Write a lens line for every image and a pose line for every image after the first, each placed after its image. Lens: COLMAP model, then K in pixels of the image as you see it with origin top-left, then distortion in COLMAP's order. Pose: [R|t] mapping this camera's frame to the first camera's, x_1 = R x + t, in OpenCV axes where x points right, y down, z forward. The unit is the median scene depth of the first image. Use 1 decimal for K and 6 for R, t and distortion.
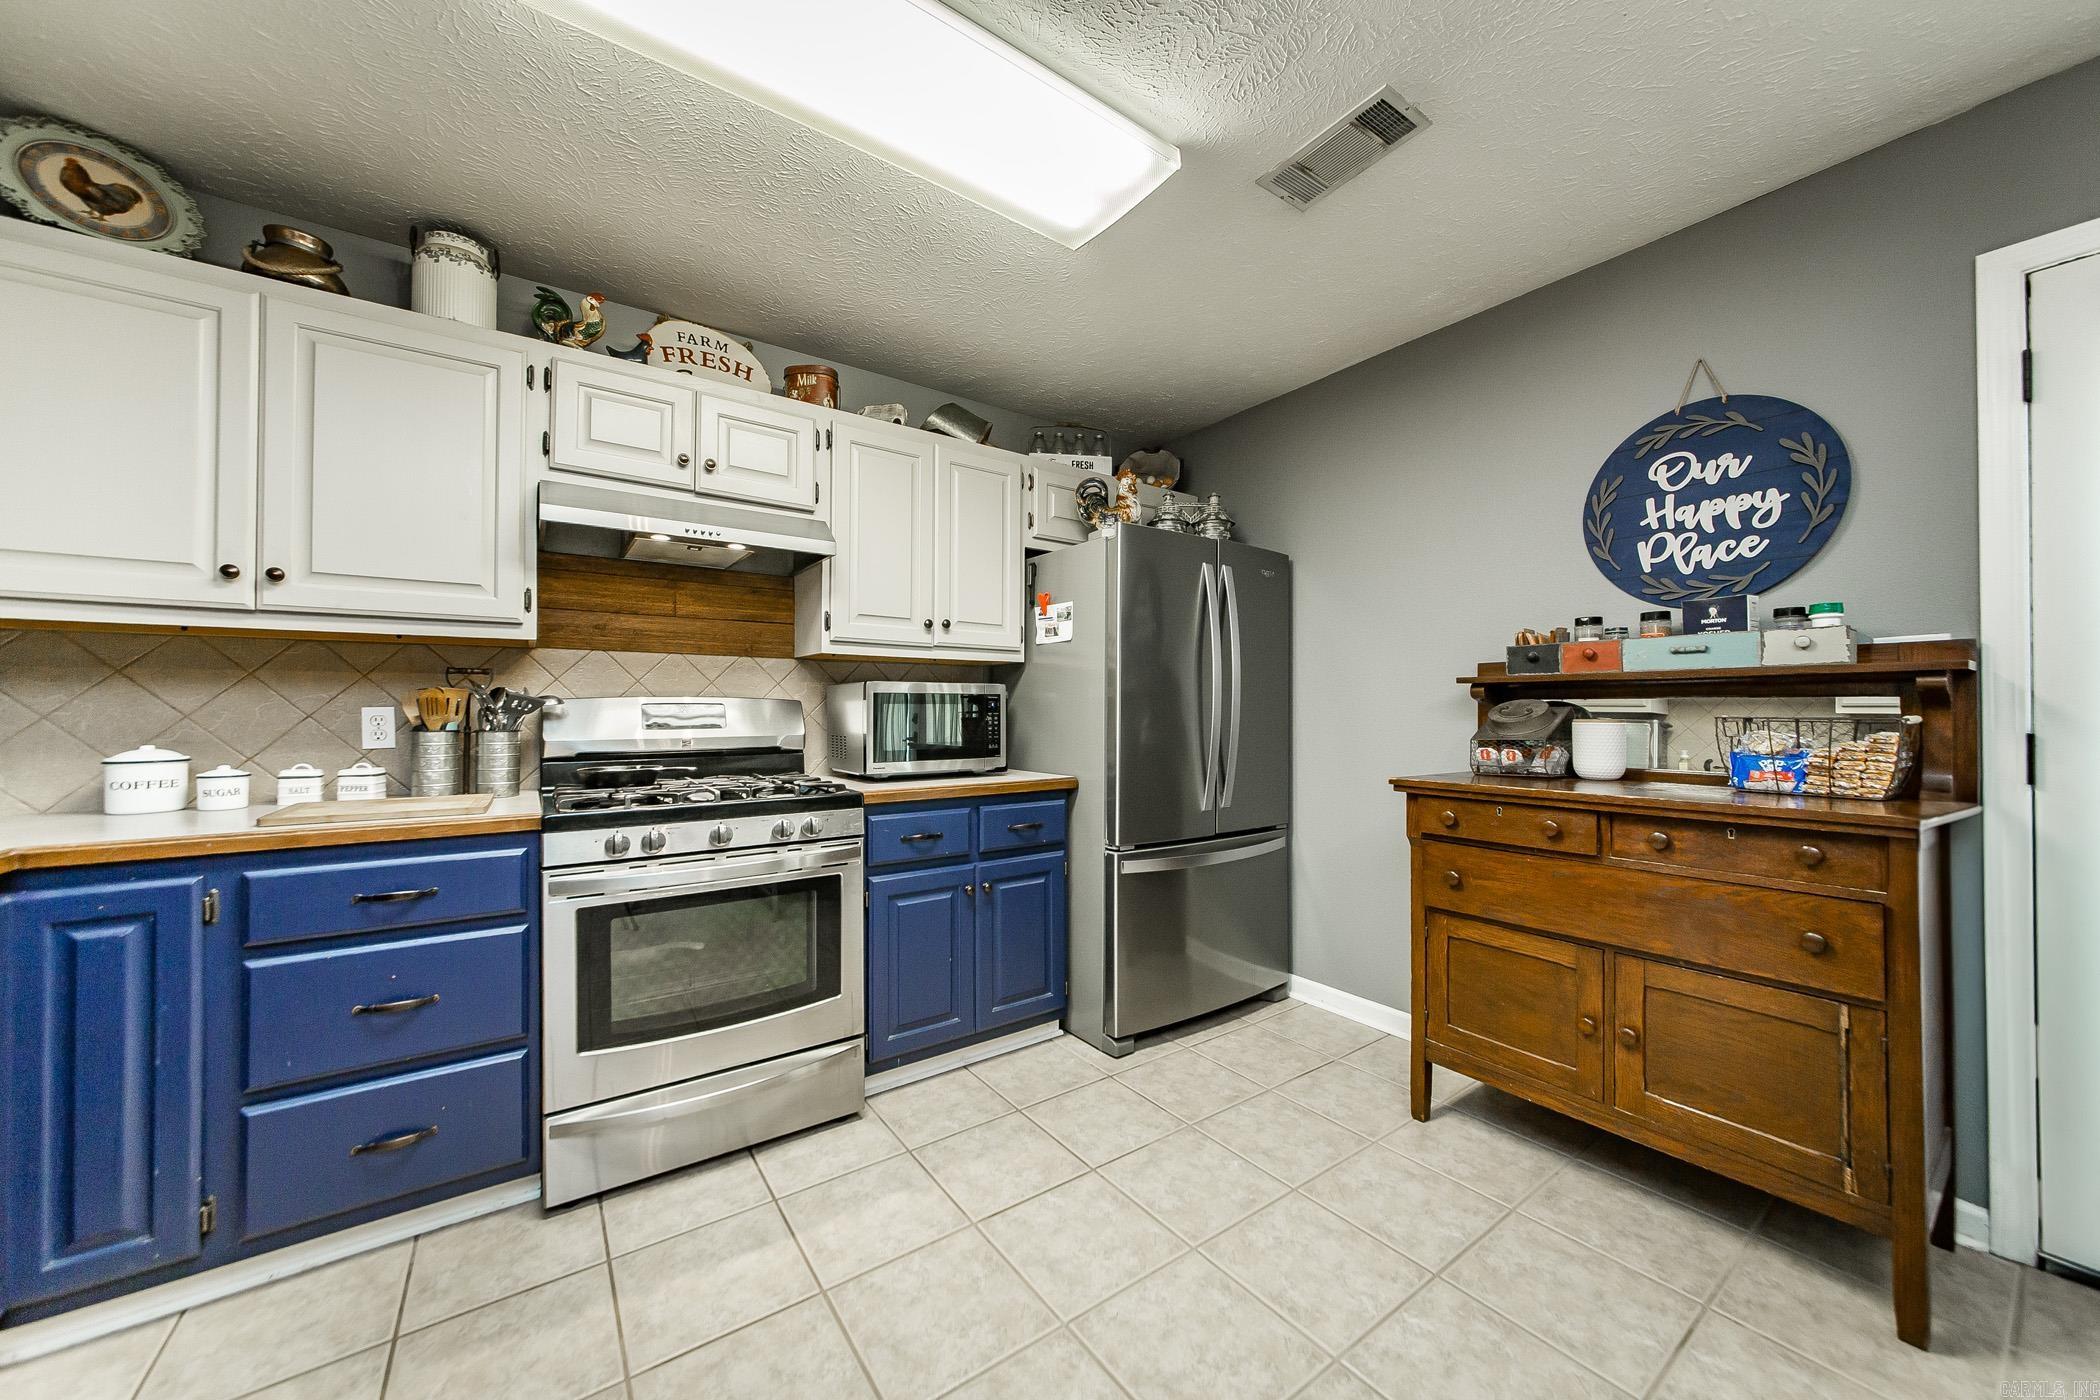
lens RADIAL K [[745.9, 0, 1044.0], [0, 745.9, 704.2], [0, 0, 1]] dist [-0.000239, 0.000071]
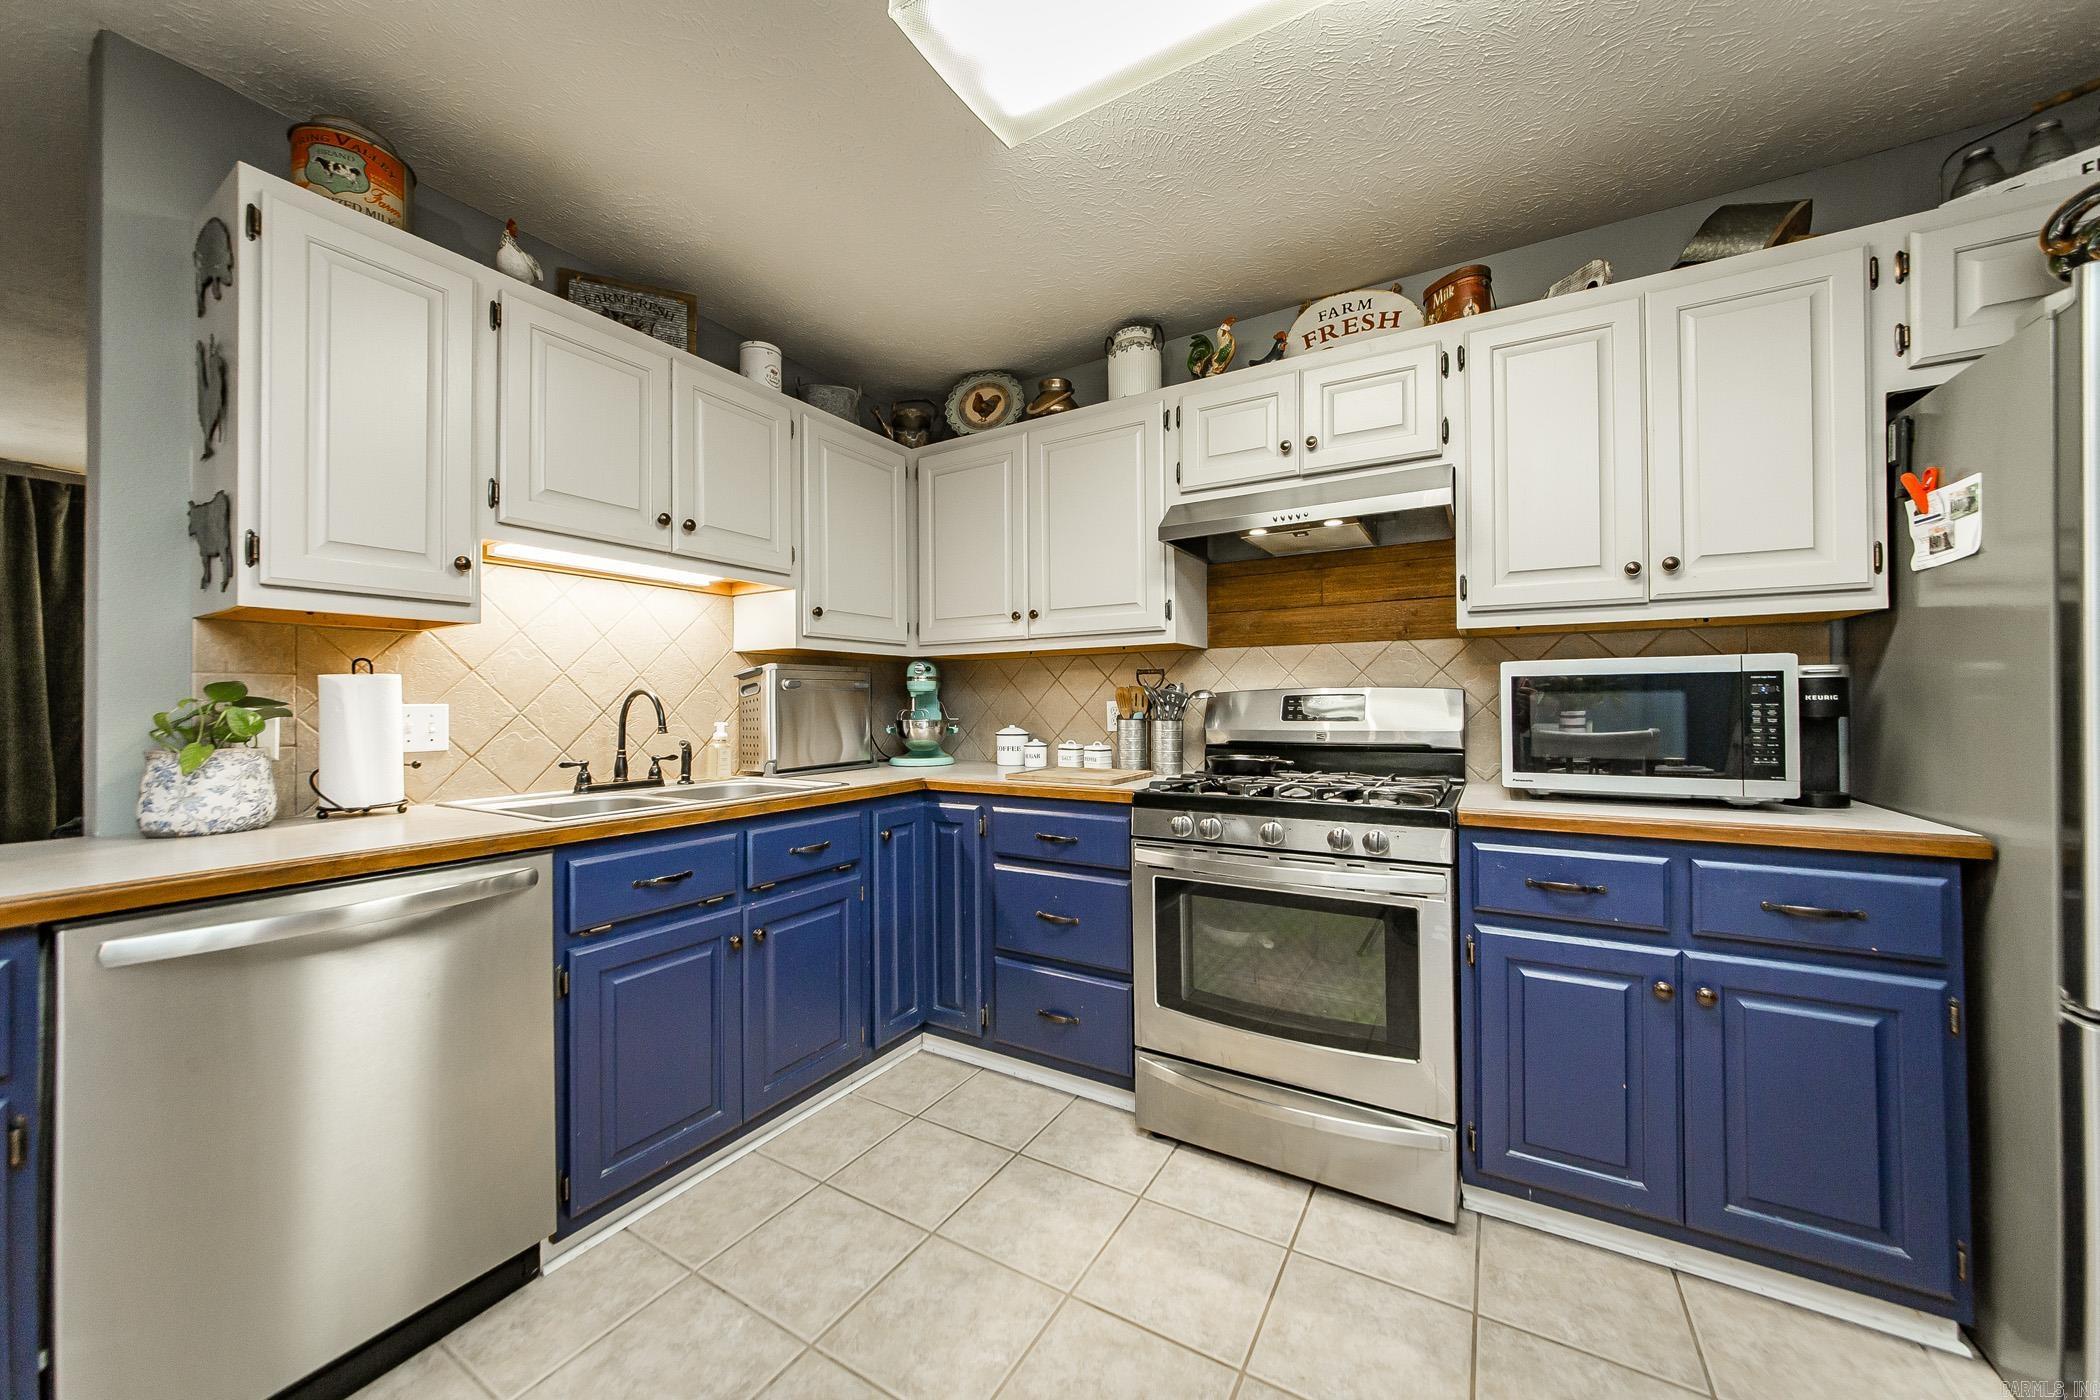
lens RADIAL K [[755.9, 0, 1056.5], [0, 755.9, 696.3], [0, 0, 1]] dist [-0.007999, 0.000068]
pose [[0.410596, -0.011039, -0.911751, 0.285732], [0.015235, 0.999870, -0.005245, 0.000971], [0.911690, -0.011737, 0.410711, 0.307318]]
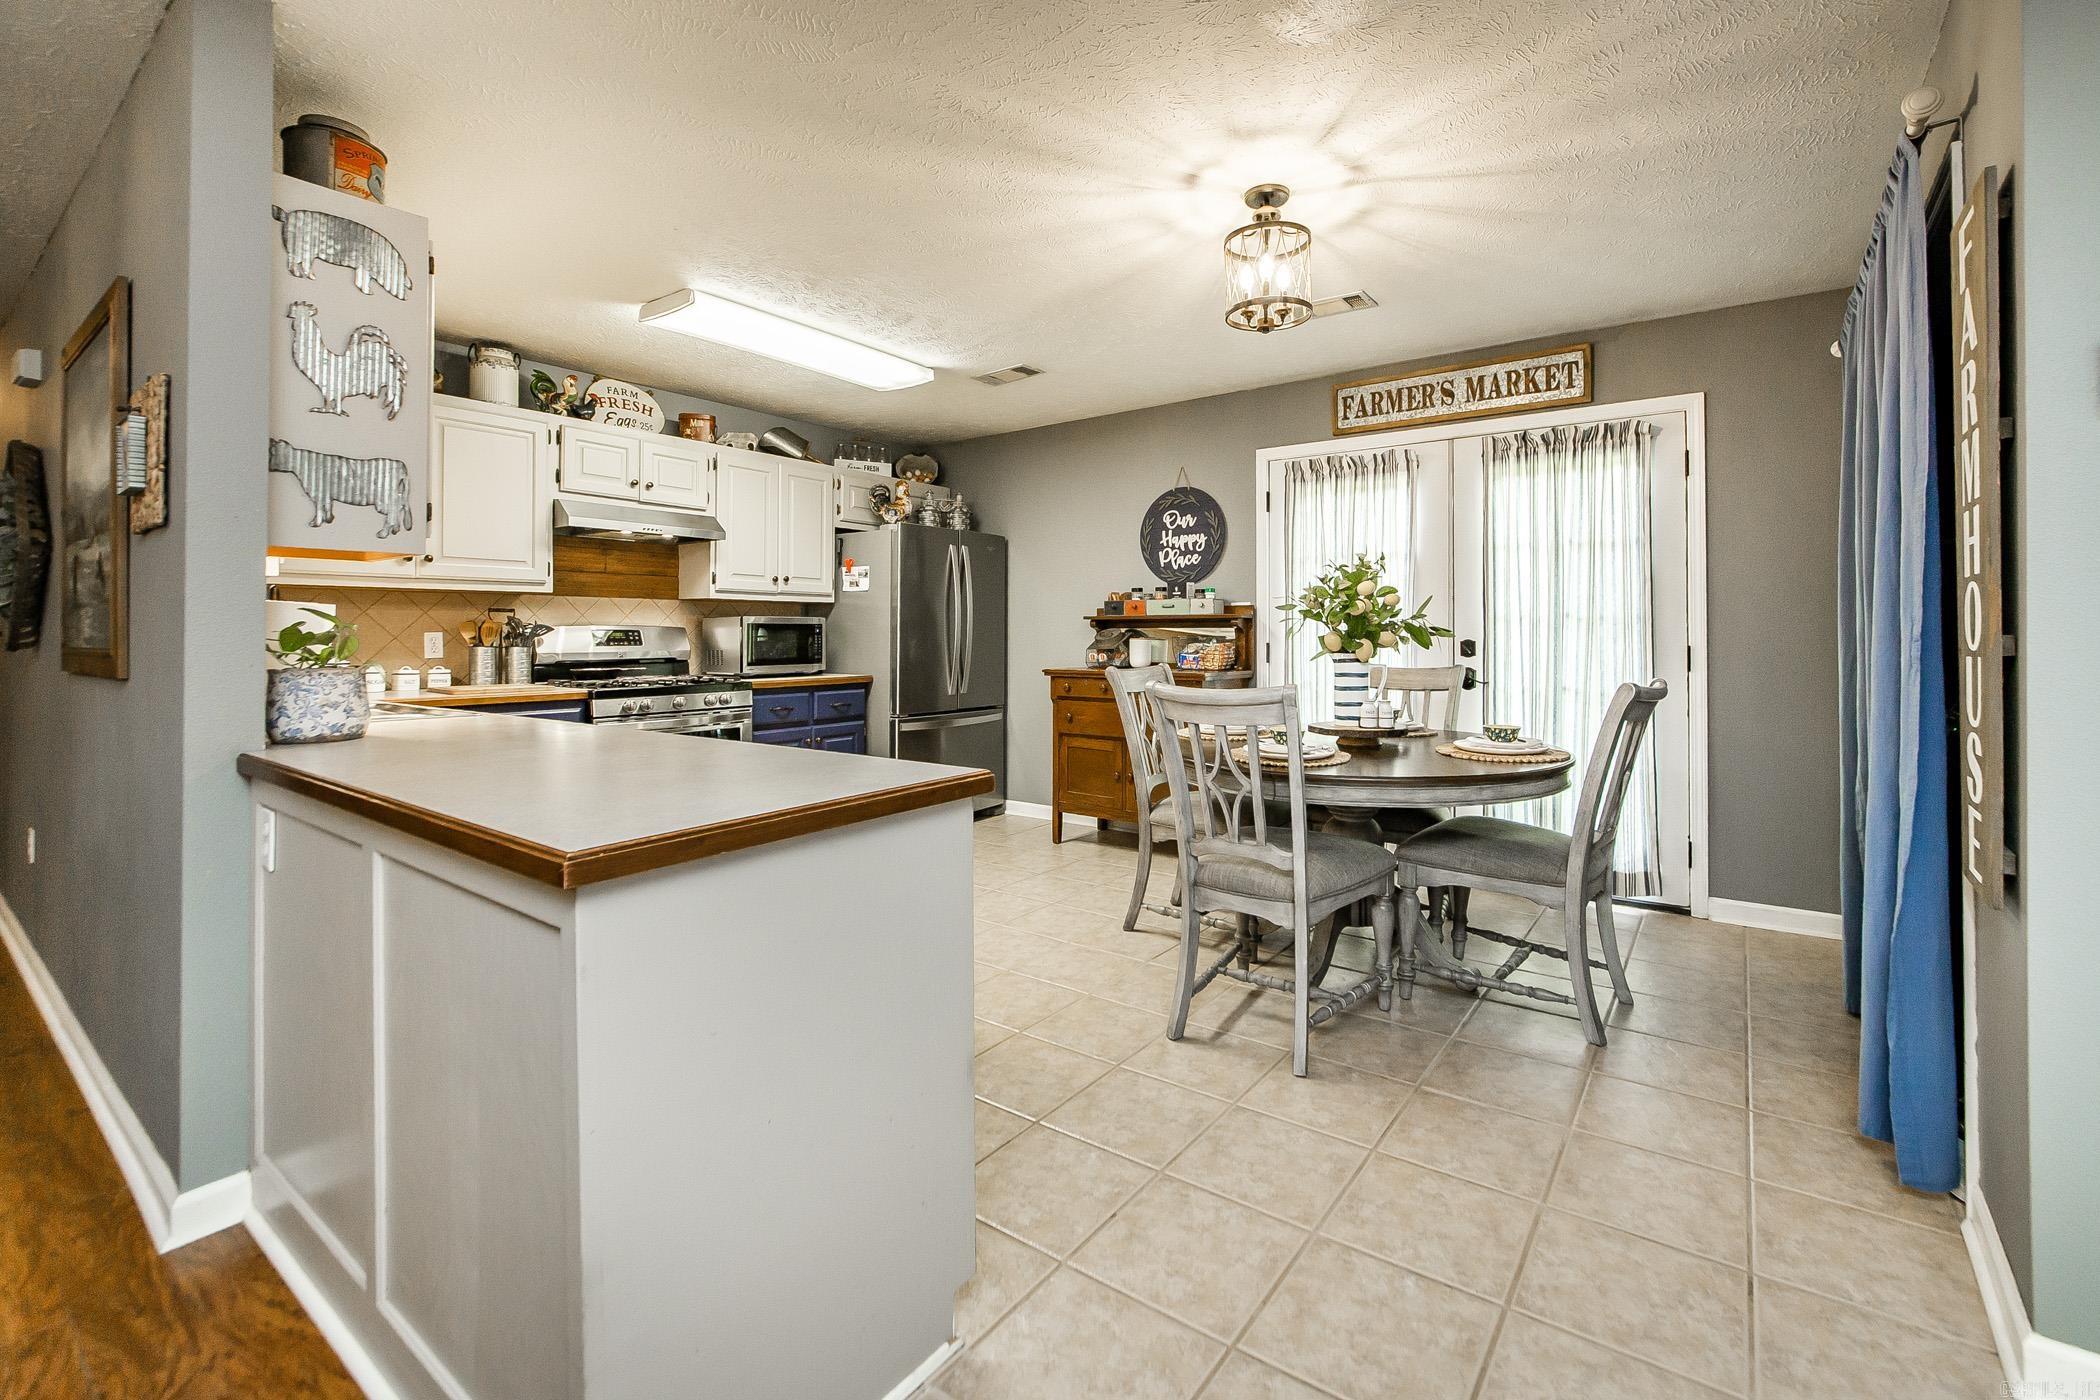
lens RADIAL K [[882.5, 0, 1091.6], [0, 882.5, 629.0], [0, 0, 1]] dist [0.003070, 0.000112]
pose [[0.942059, 0.001647, 0.335444, -0.178891], [-0.001870, 0.999998, 0.000341, -0.005272], [-0.335443, -0.000949, 0.942060, -1.151549]]
